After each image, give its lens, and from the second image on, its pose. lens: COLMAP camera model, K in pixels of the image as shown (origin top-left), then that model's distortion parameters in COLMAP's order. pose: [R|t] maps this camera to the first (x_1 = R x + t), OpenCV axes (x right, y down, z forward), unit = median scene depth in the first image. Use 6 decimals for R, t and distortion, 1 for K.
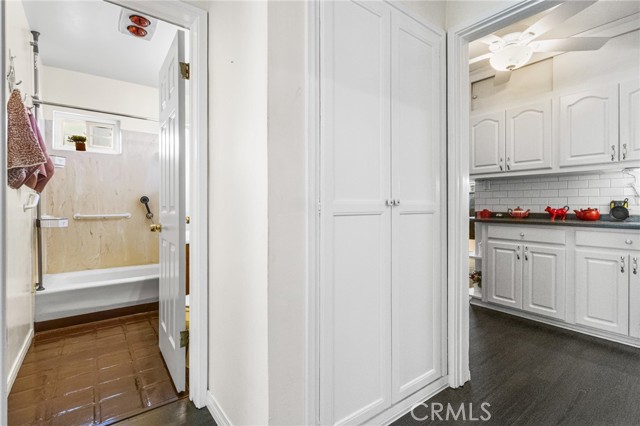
lens RADIAL K [[301.9, 0, 328.2], [0, 301.9, 204.9], [0, 0, 1]] dist [-0.008726, 0.004859]
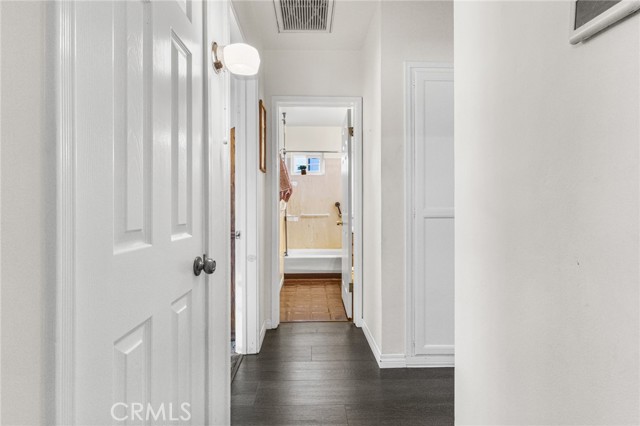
lens RADIAL K [[301.9, 0, 320.9], [0, 301.9, 209.1], [0, 0, 1]] dist [-0.008726, 0.004859]
pose [[0.808000, 0.004961, -0.589161, 0.269342], [0.001492, 0.999944, 0.010466, -0.014487], [0.589180, -0.009336, 0.807948, -0.333291]]
